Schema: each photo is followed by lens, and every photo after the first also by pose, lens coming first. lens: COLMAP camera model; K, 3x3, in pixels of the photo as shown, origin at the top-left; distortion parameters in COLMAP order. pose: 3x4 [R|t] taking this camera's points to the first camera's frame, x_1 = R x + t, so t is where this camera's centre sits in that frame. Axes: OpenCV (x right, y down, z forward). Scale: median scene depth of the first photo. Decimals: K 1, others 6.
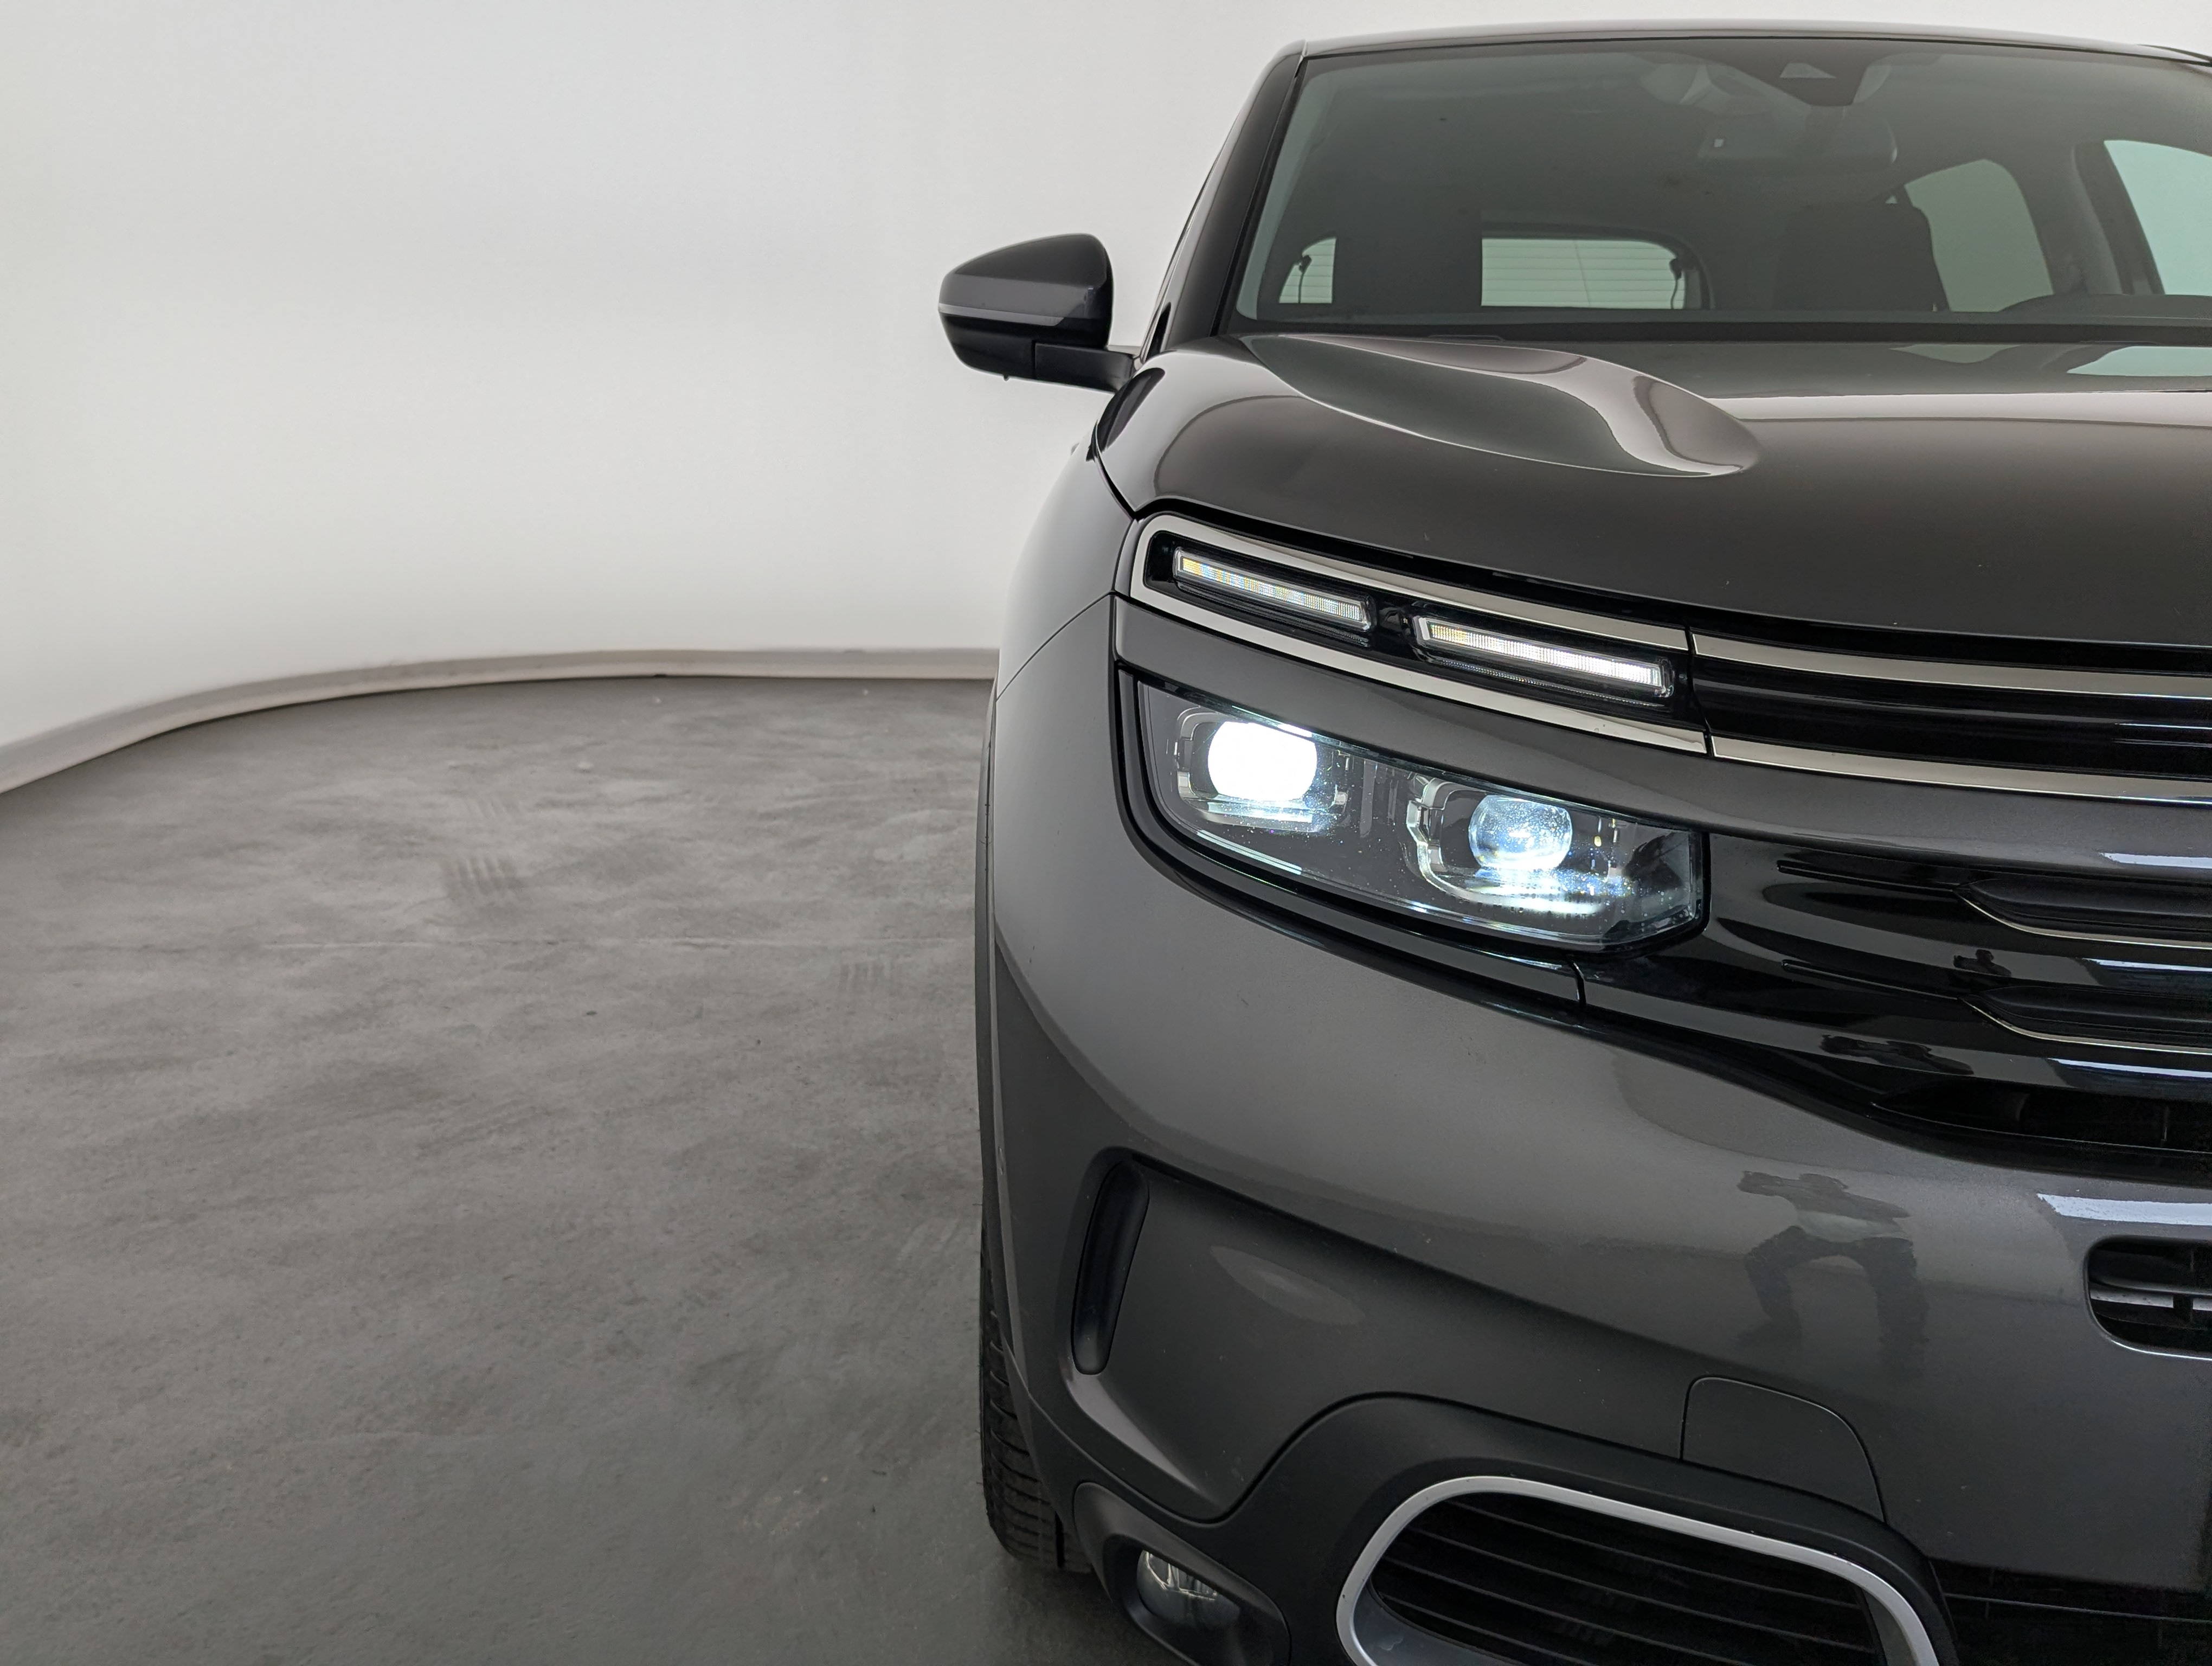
lens RADIAL K [[1907.9, 0, 1125.6], [0, 1907.9, 830.7], [0, 0, 1]] dist [0.003396, 0.013961]
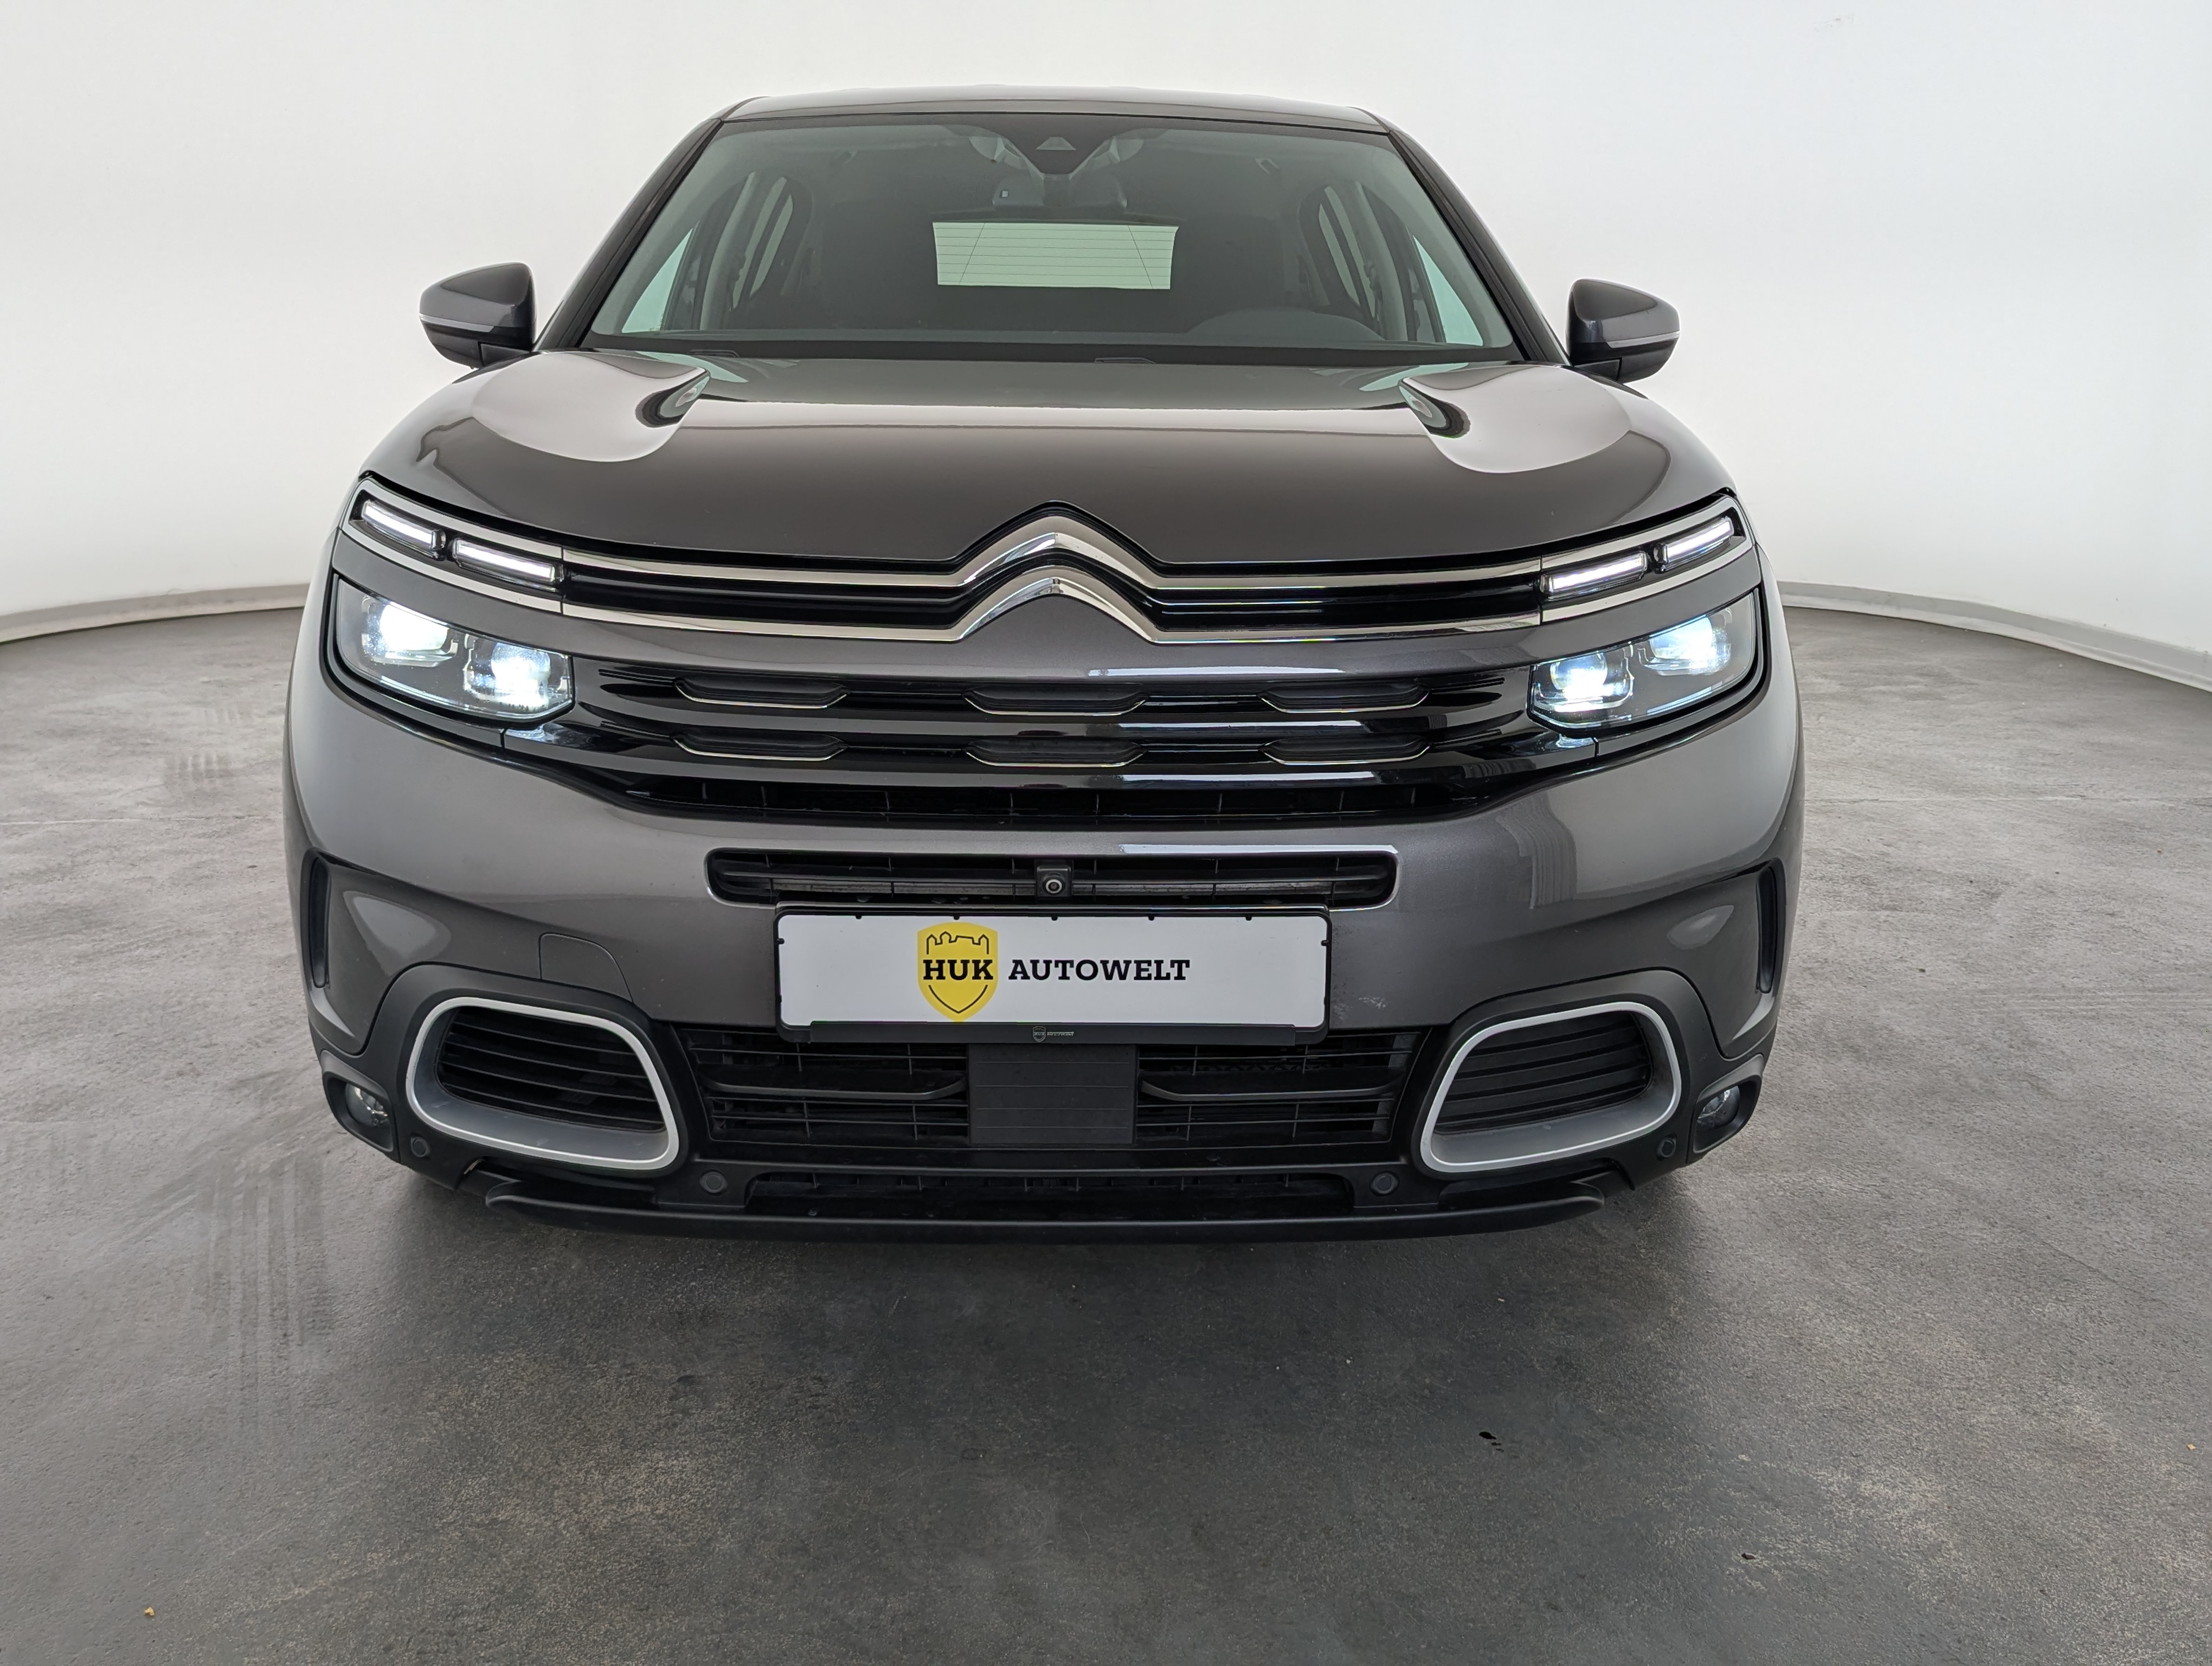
lens RADIAL K [[1844.0, 0, 1103.2], [0, 1844.0, 815.7], [0, 0, 1]] dist [0.041835, -0.039062]
pose [[0.998137, -0.017574, 0.058435, 0.279861], [0.015604, 0.999300, 0.034009, 0.040673], [-0.058991, -0.033034, 0.997712, -0.332306]]
